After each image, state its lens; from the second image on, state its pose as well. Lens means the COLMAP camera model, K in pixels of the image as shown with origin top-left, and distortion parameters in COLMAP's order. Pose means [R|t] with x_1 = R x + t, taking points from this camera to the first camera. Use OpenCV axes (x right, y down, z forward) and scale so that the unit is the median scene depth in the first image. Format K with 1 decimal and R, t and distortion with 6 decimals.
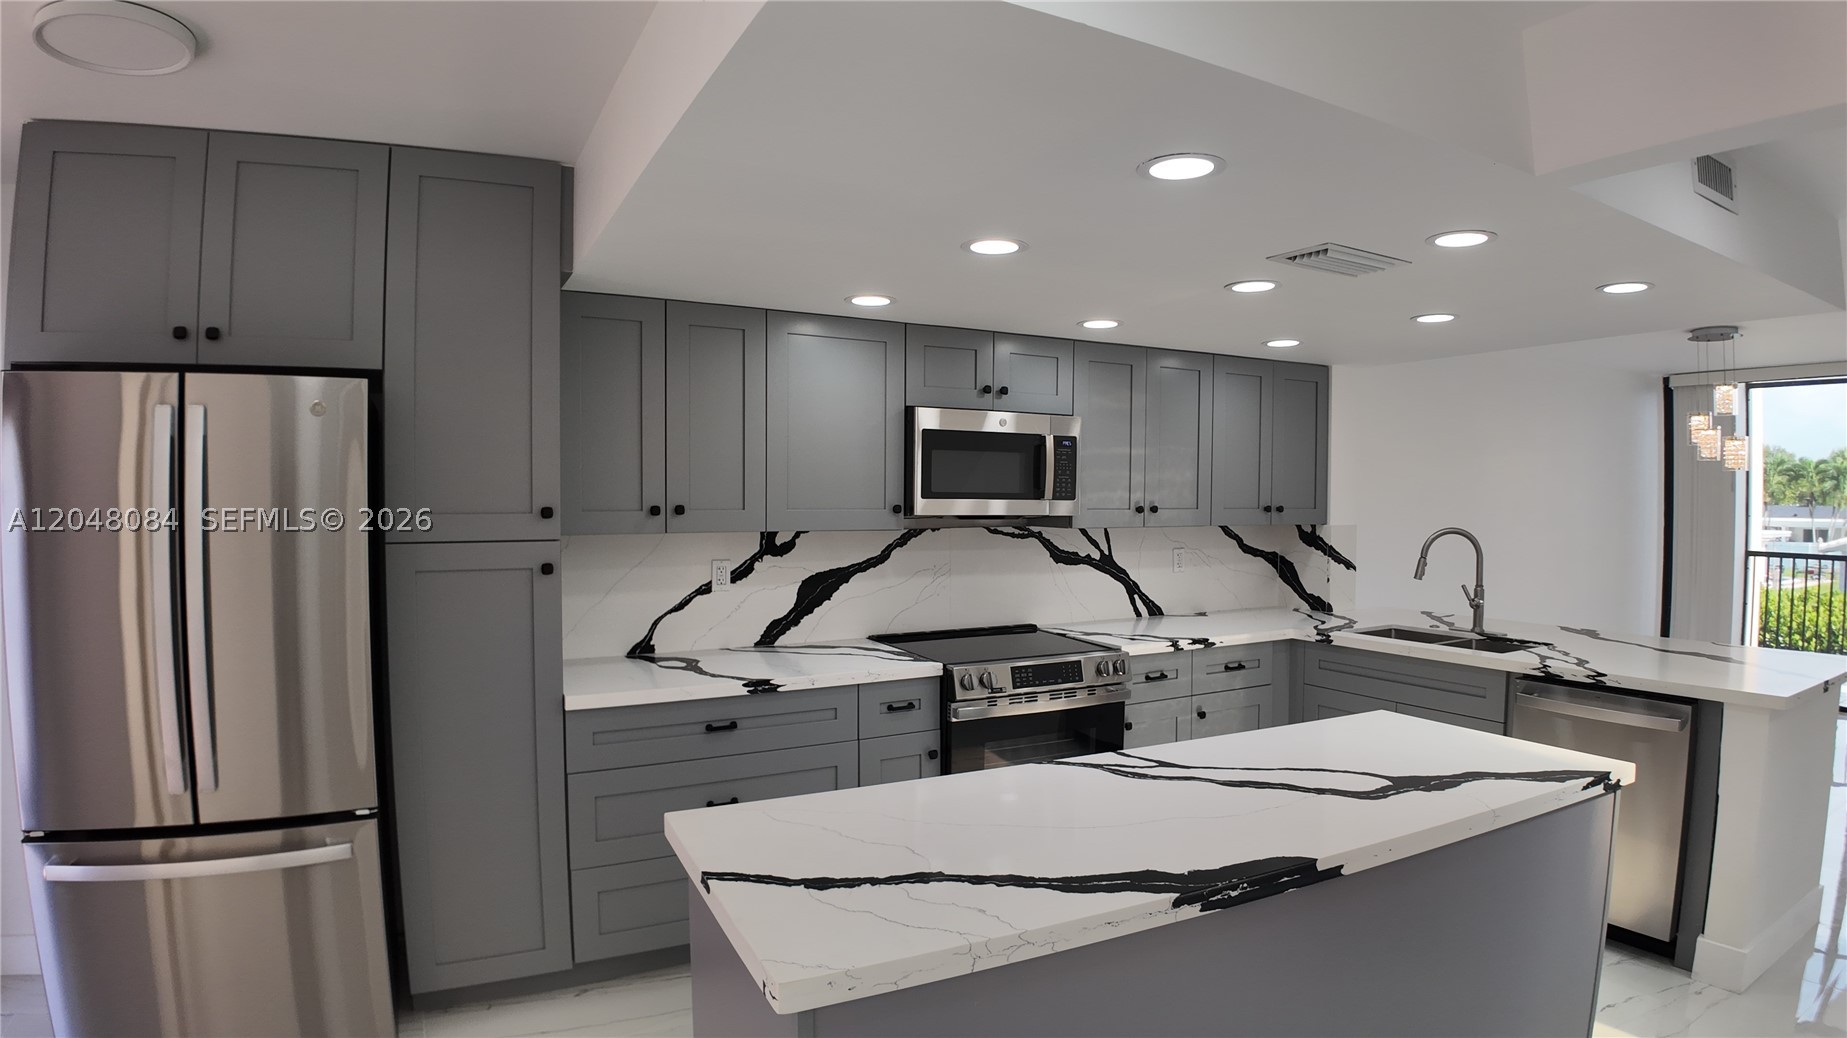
lens RADIAL K [[978.1, 0, 929.7], [0, 978.1, 514.4], [0, 0, 1]] dist [-0.073117, -0.034617]
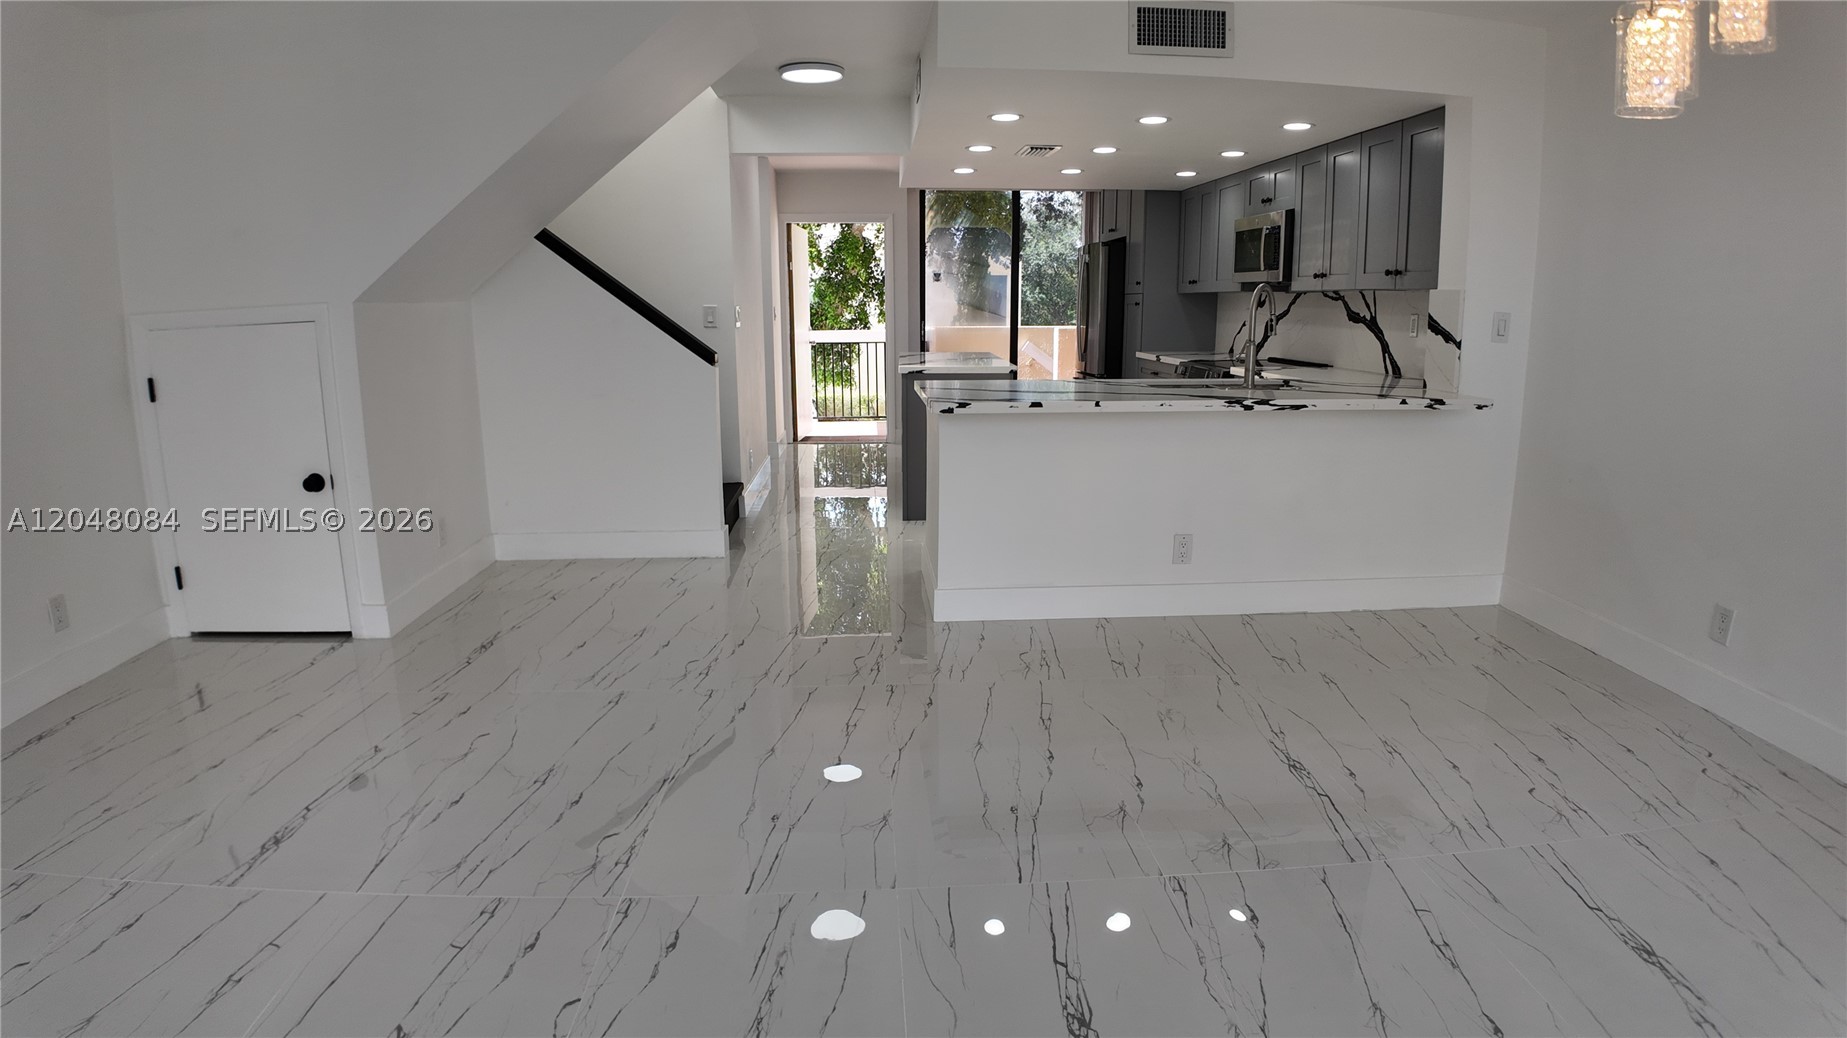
lens RADIAL K [[978.1, 0, 929.7], [0, 978.1, 514.4], [0, 0, 1]] dist [-0.073117, -0.034617]
pose [[-0.410931, 0.190235, -0.891598, 1.434548], [-0.014325, 0.976519, 0.214956, 0.032859], [0.911554, 0.101105, -0.398557, 0.965015]]
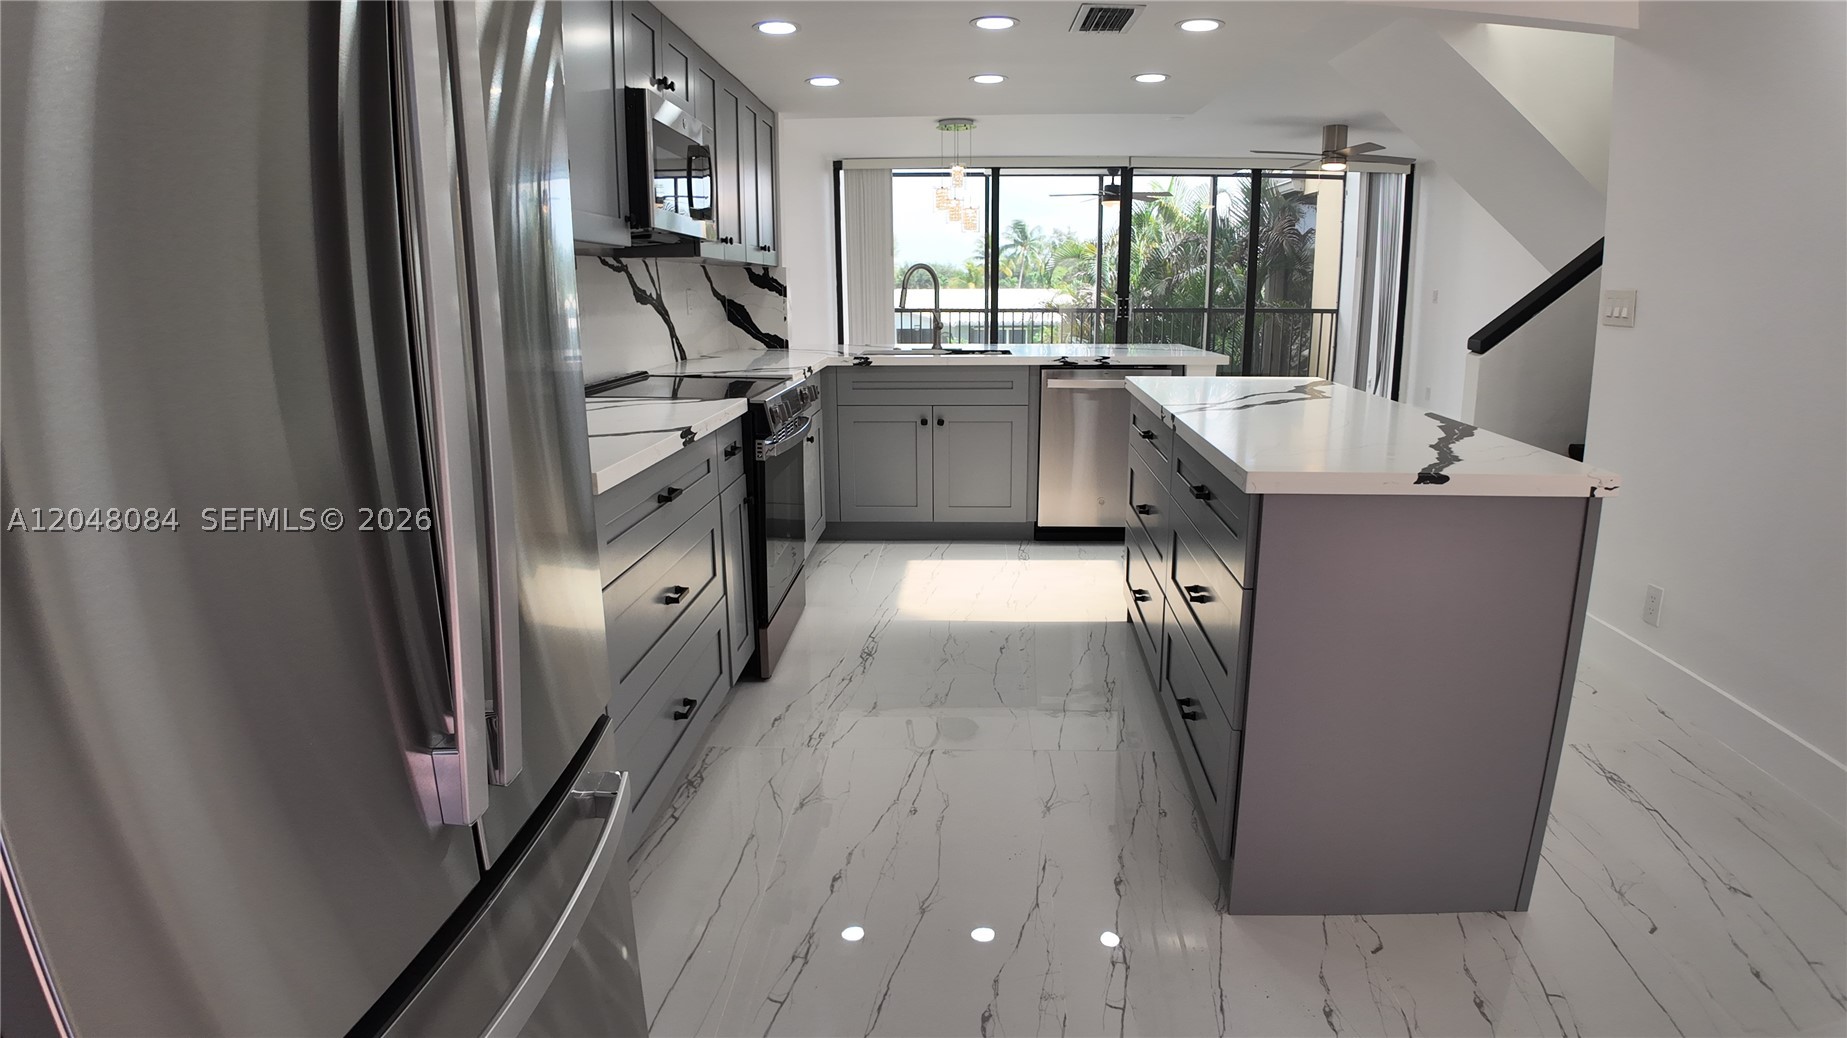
lens RADIAL K [[978.1, 0, 929.7], [0, 978.1, 514.4], [0, 0, 1]] dist [-0.073117, -0.034617]
pose [[0.505101, -0.199496, 0.839687, -0.476102], [0.022545, 0.975636, 0.218234, 0.048638], [-0.862766, -0.091300, 0.497293, 0.303240]]
